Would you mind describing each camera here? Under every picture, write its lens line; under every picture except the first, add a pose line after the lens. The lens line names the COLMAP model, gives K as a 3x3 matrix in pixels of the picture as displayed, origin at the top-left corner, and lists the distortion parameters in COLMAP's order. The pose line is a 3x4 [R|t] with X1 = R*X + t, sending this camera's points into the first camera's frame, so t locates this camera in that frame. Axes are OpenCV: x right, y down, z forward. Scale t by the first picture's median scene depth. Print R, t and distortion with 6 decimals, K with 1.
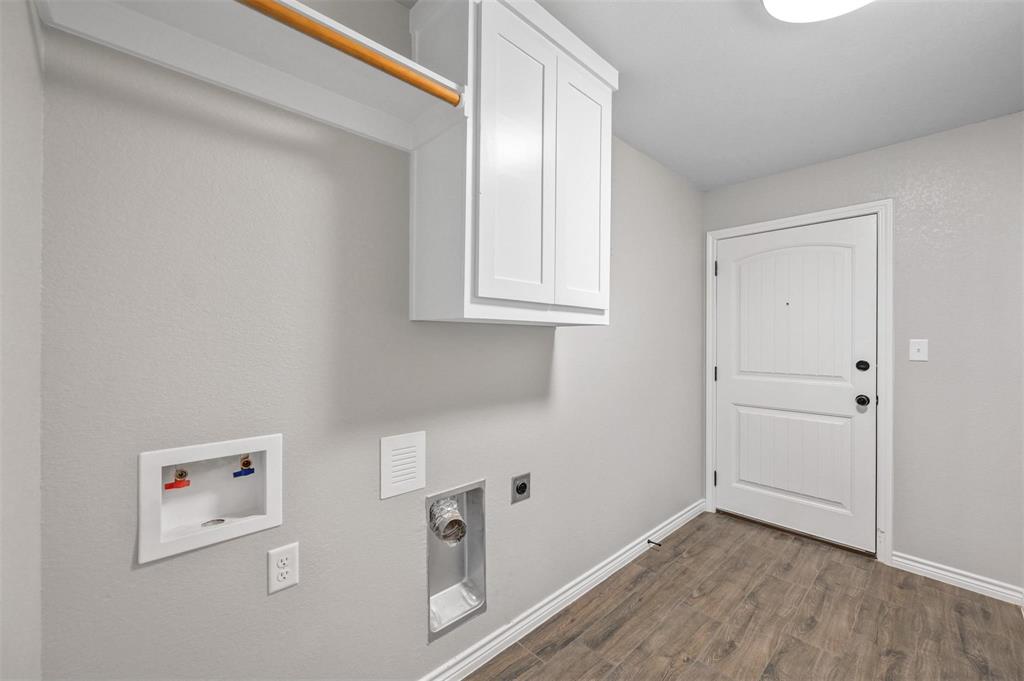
lens RADIAL K [[401.9, 0, 515.9], [0, 401.9, 343.3], [0, 0, 1]] dist [-0.000502, 0.000062]
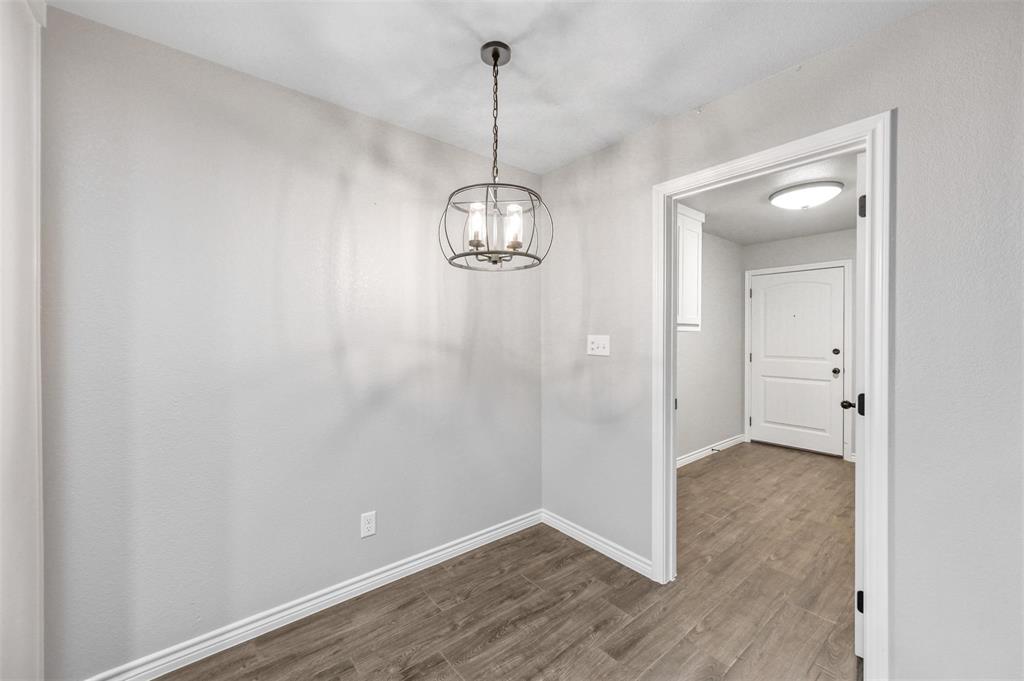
lens RADIAL K [[408.8, 0, 513.5], [0, 408.8, 339.5], [0, 0, 1]] dist [-0.001488, 0.000247]
pose [[0.998135, -0.003055, -0.060968, -0.438379], [0.003377, 0.999981, 0.005178, -0.011535], [0.060951, -0.005375, 0.998126, -0.863867]]
